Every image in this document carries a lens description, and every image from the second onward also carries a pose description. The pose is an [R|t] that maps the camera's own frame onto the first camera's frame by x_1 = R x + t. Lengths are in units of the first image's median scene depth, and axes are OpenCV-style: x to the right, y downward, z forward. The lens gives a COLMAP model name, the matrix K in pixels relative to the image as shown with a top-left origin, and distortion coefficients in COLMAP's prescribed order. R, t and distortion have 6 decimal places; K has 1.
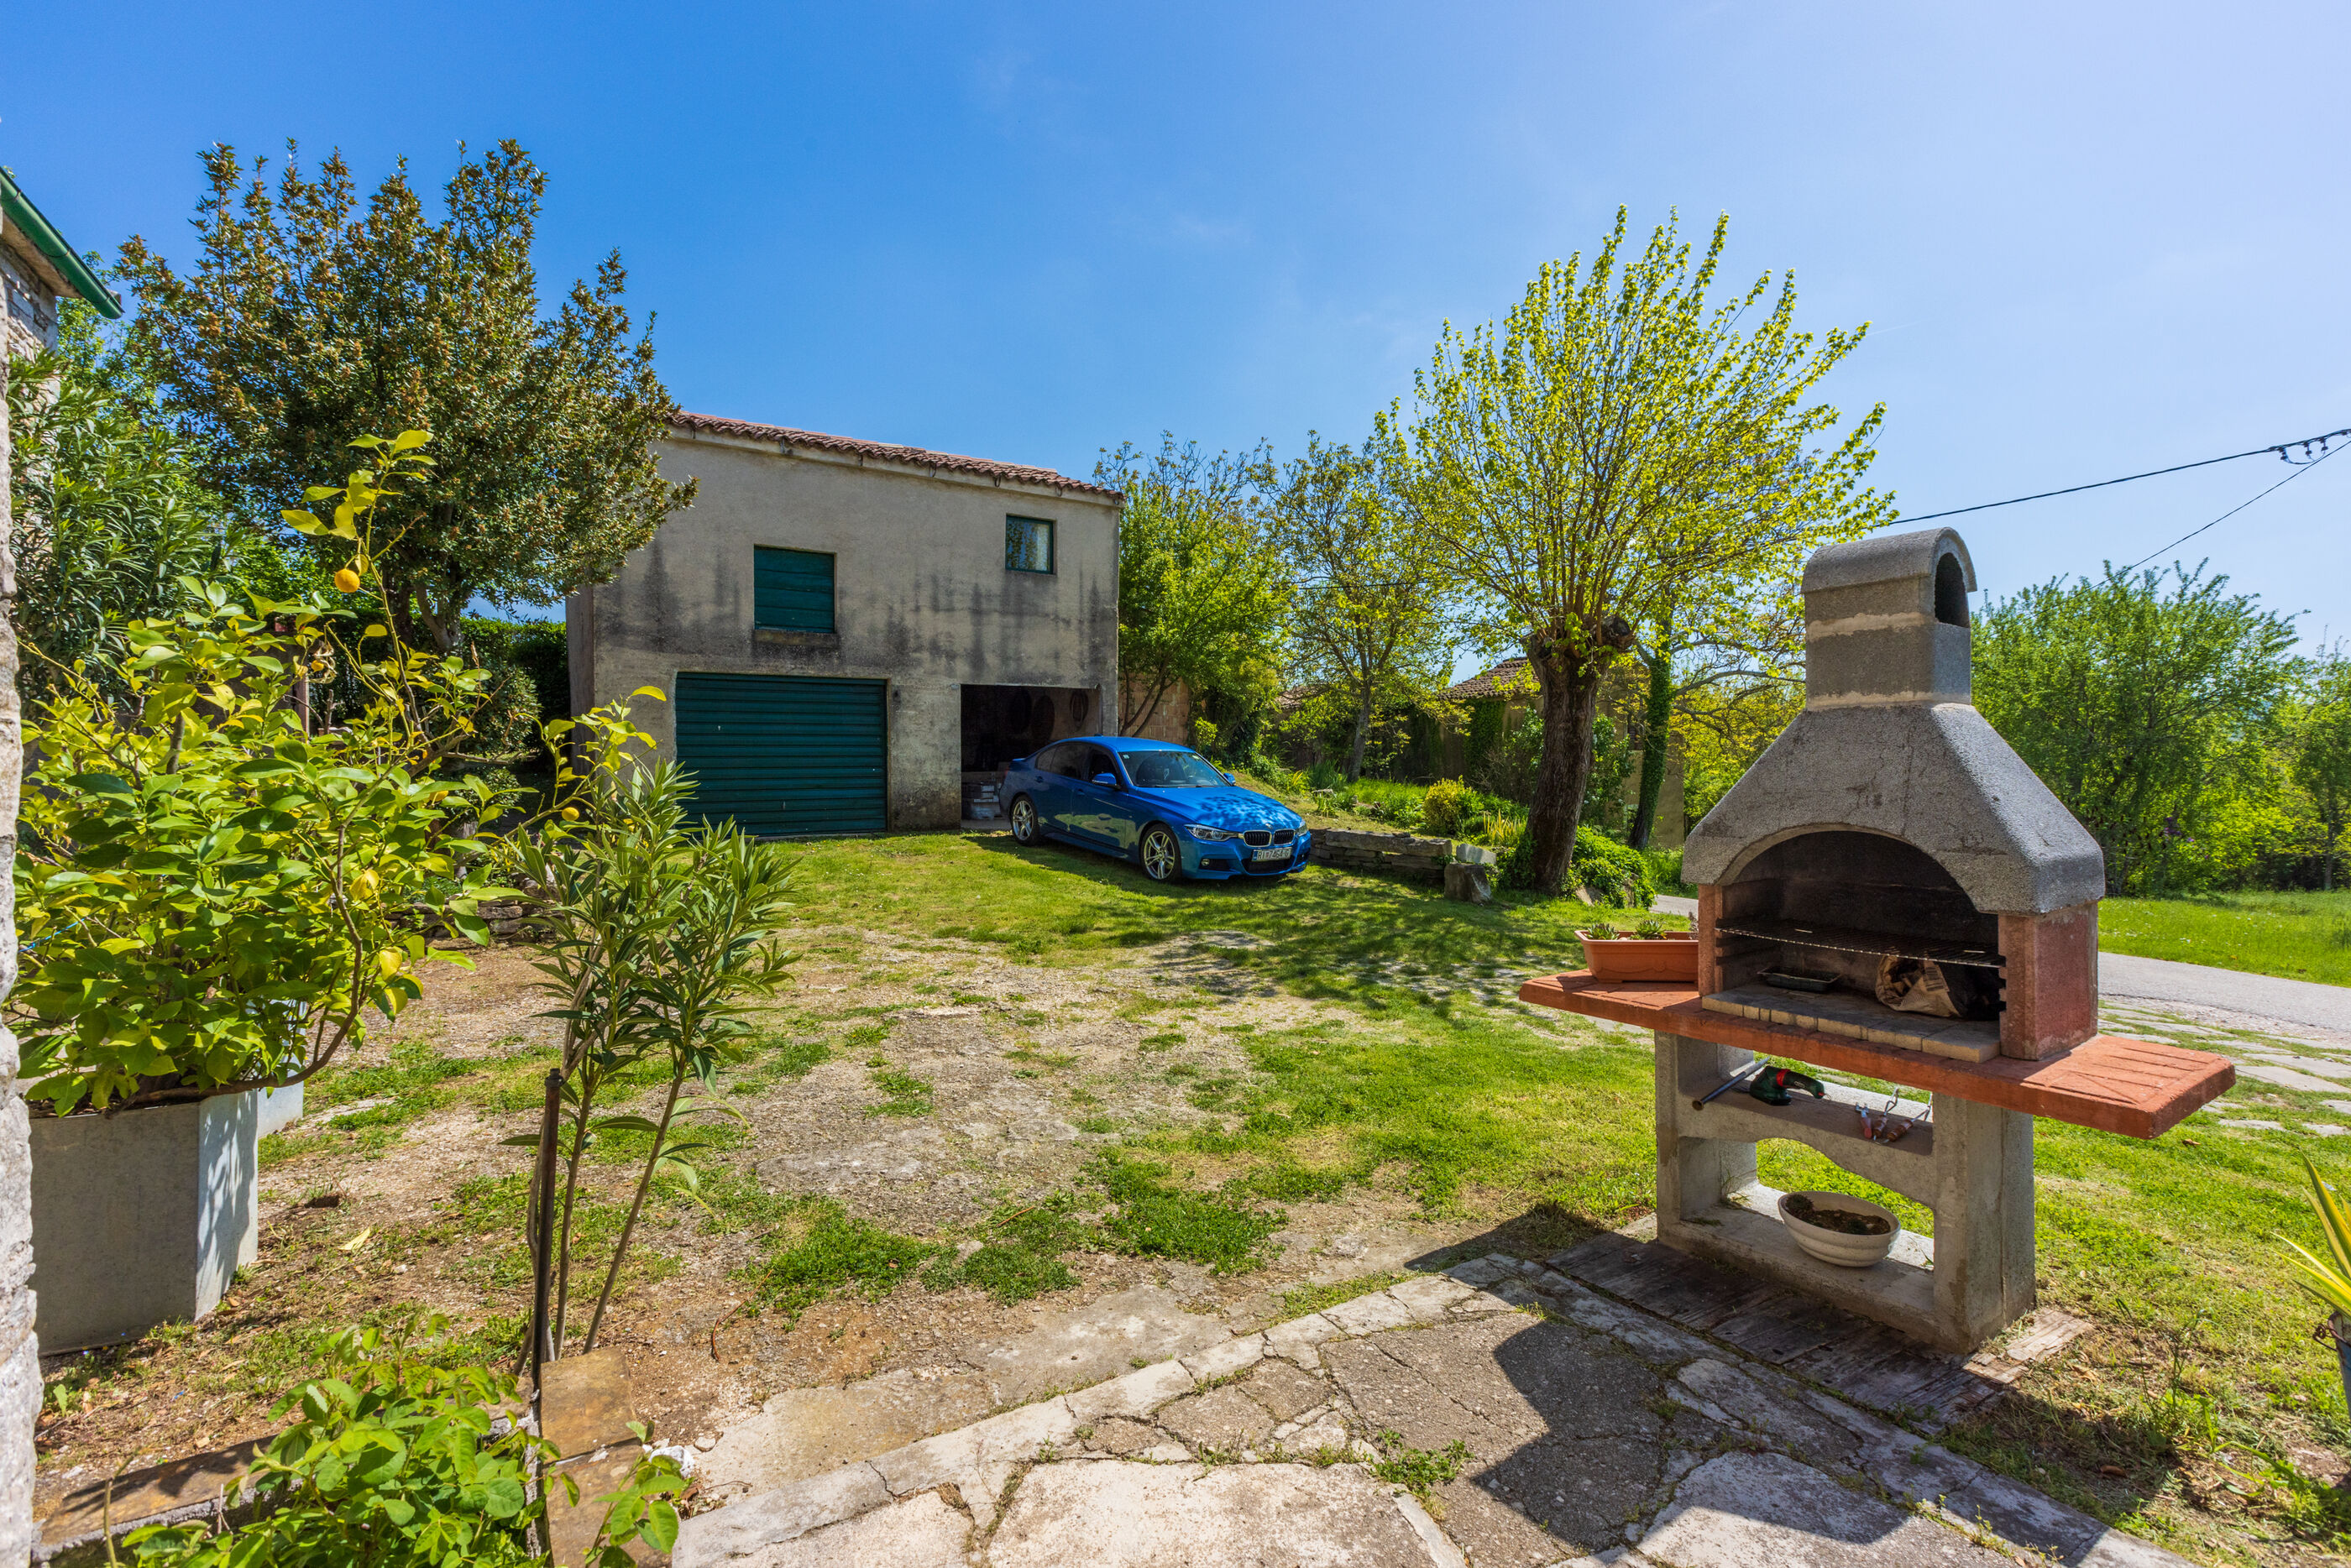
lens RADIAL K [[1055.6, 0, 1172.3], [0, 1055.6, 770.4], [0, 0, 1]] dist [0.001482, -0.000029]
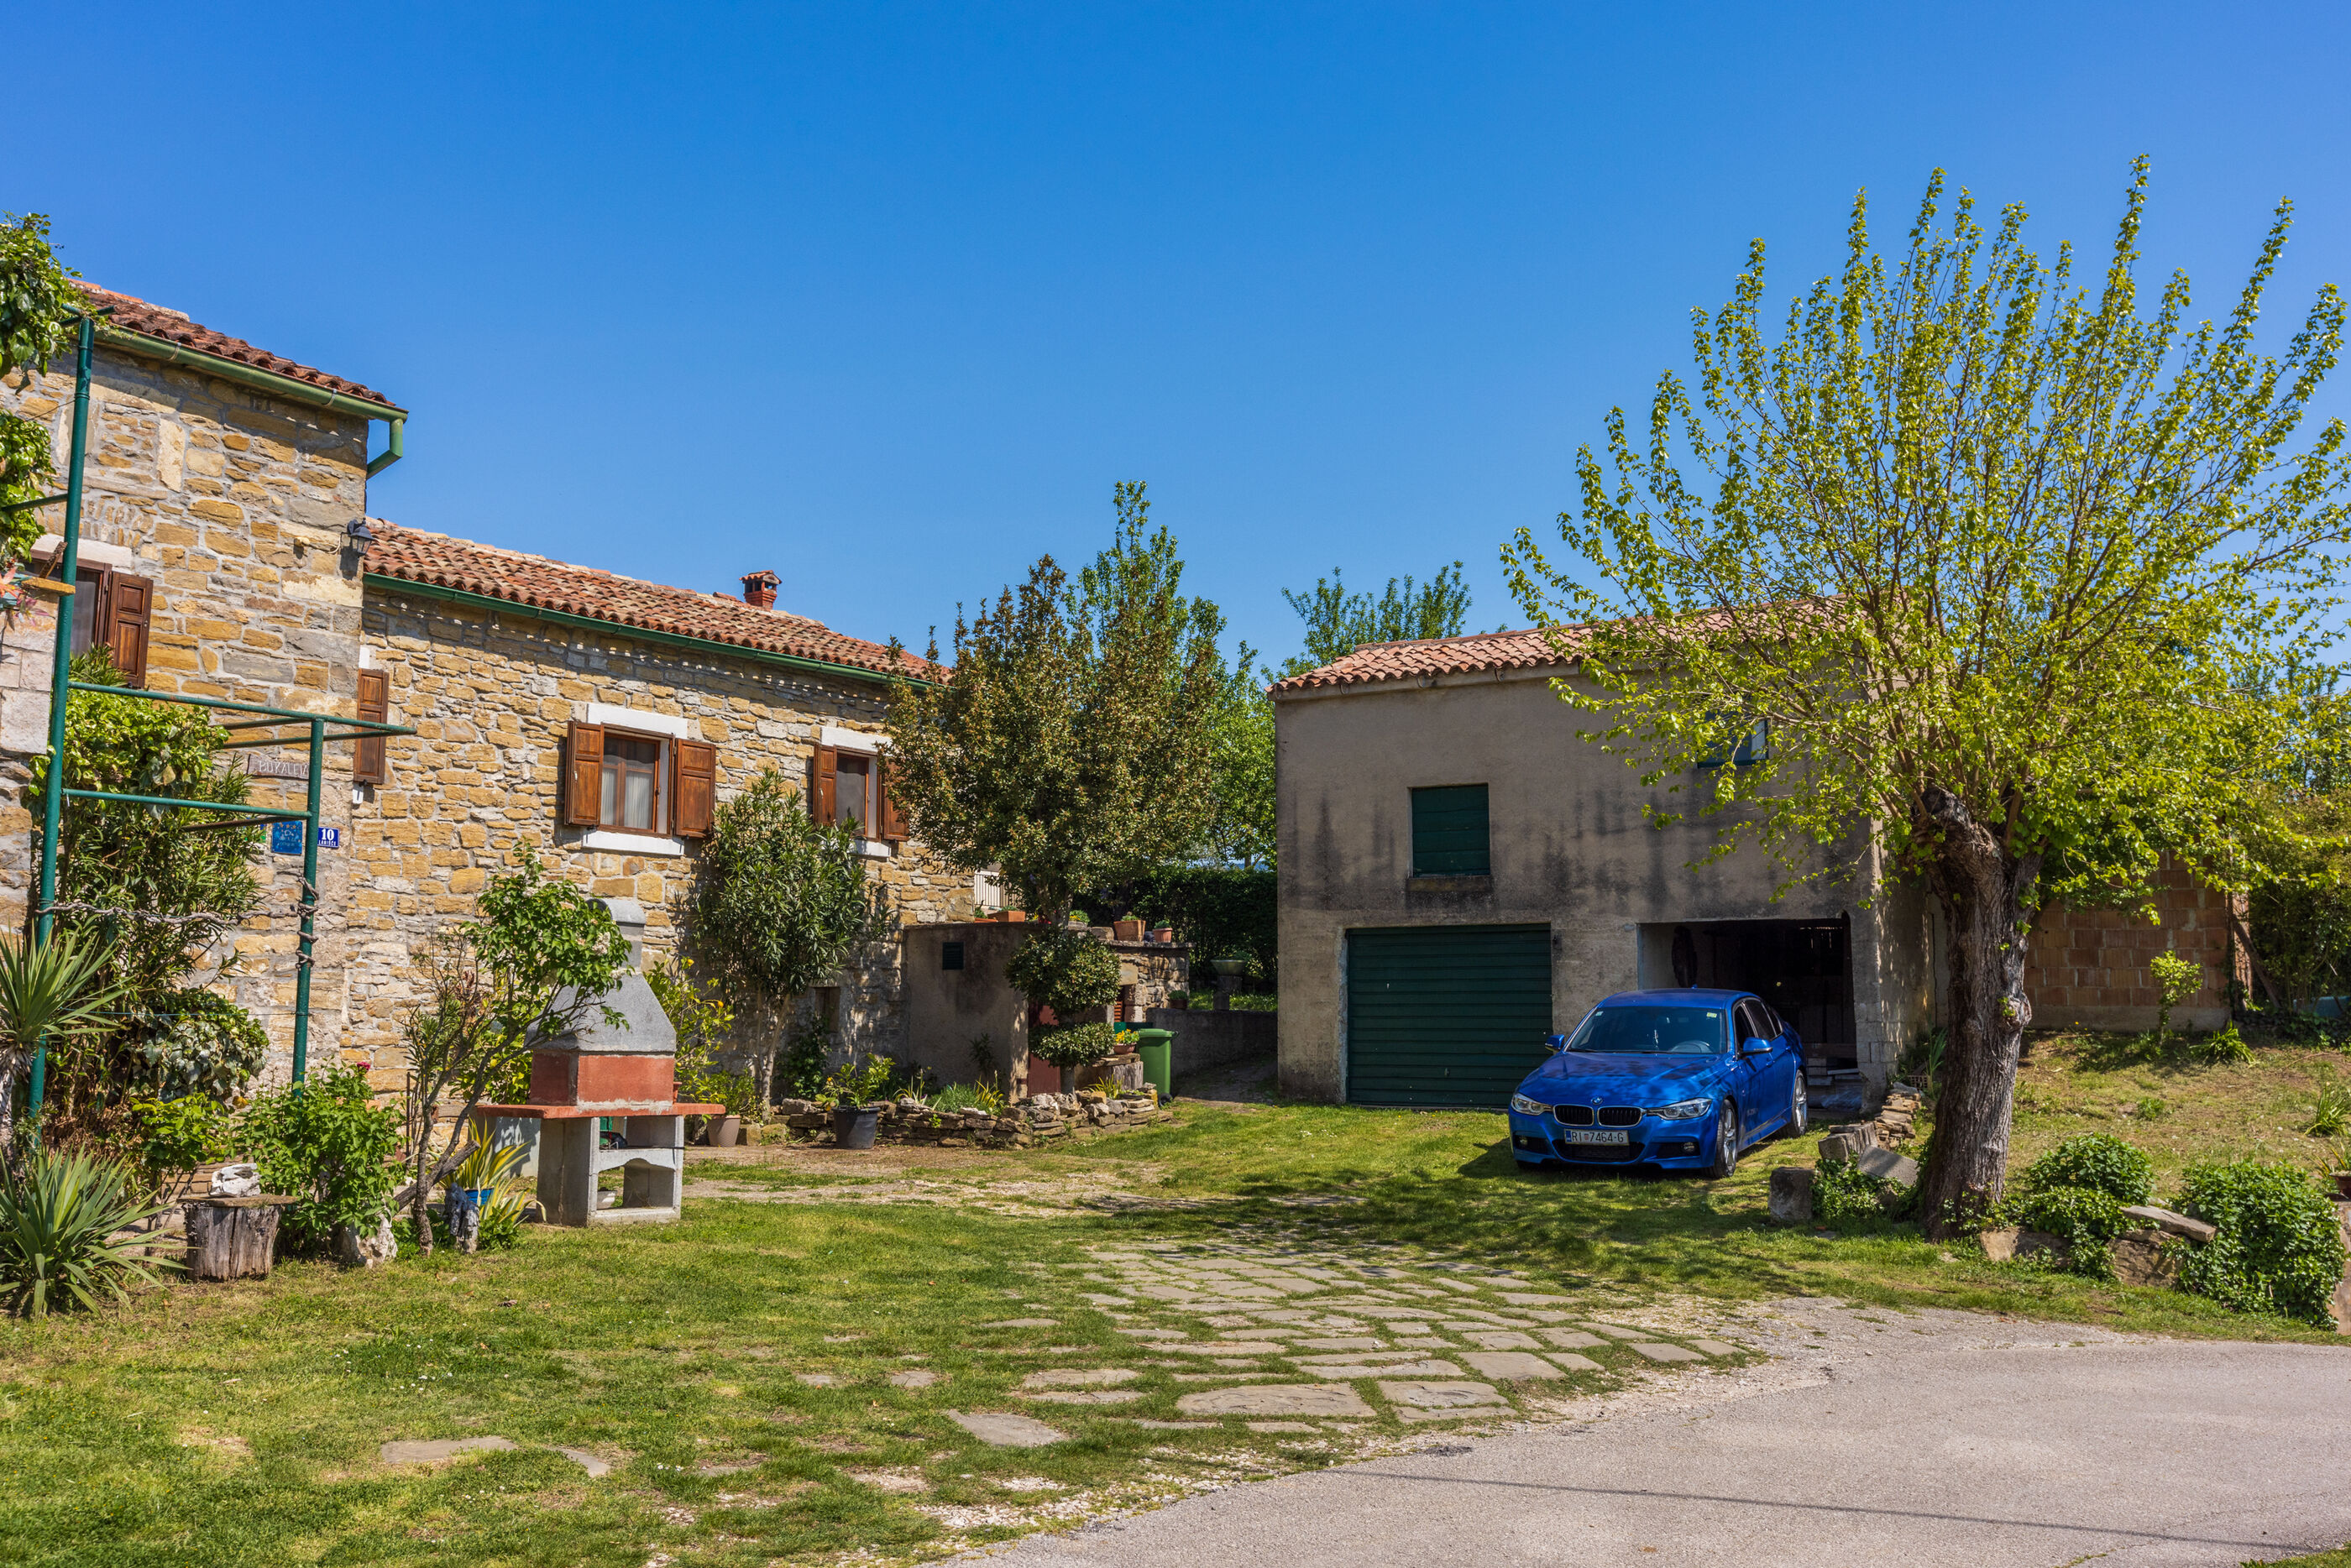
lens RADIAL K [[2094.1, 0, 1111.7], [0, 2094.1, 770.7], [0, 0, 1]] dist [-0.003371, 0.001615]
pose [[0.387988, -0.109876, -0.915092, 1.319280], [-0.022737, 0.991425, -0.128682, 0.017274], [0.921384, 0.070734, 0.382162, 0.053352]]
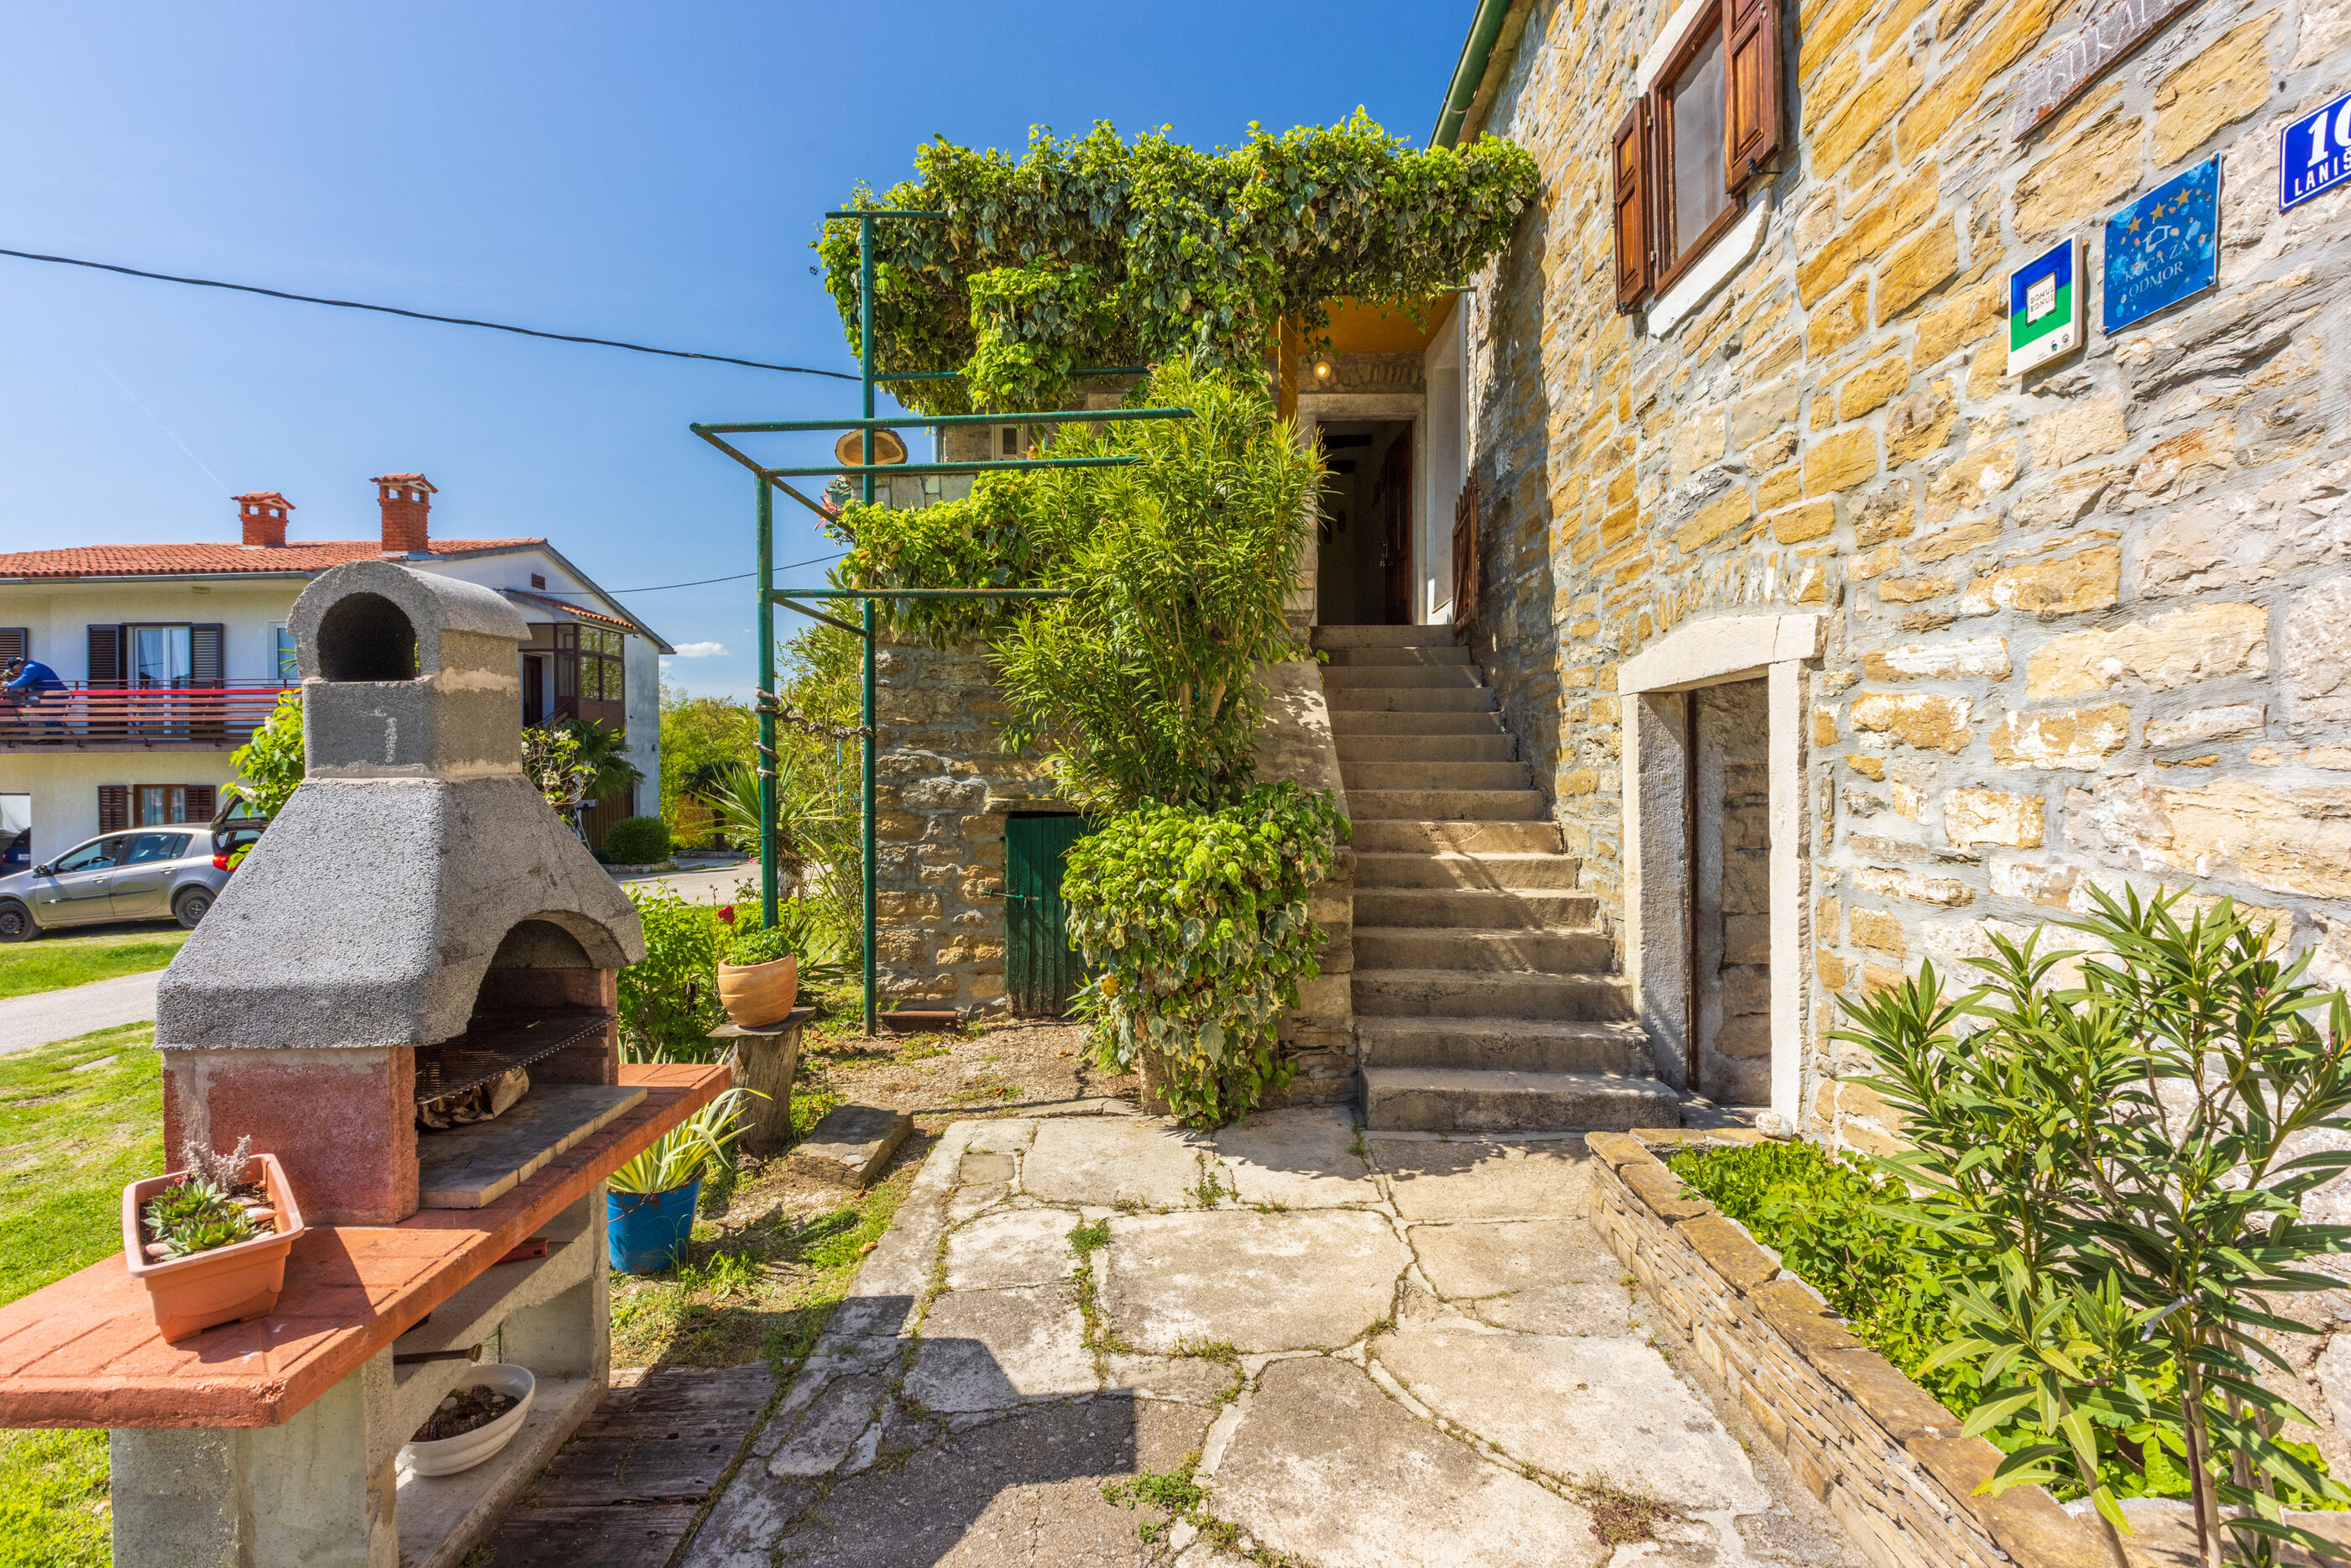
lens RADIAL K [[1046.0, 0, 1168.7], [0, 1046.0, 771.5], [0, 0, 1]] dist [0.005641, -0.003310]
pose [[-0.828631, 0.001604, 0.559793, -0.066051], [0.017324, 0.999590, 0.022779, -0.017980], [-0.559527, 0.028573, -0.828319, 0.329363]]
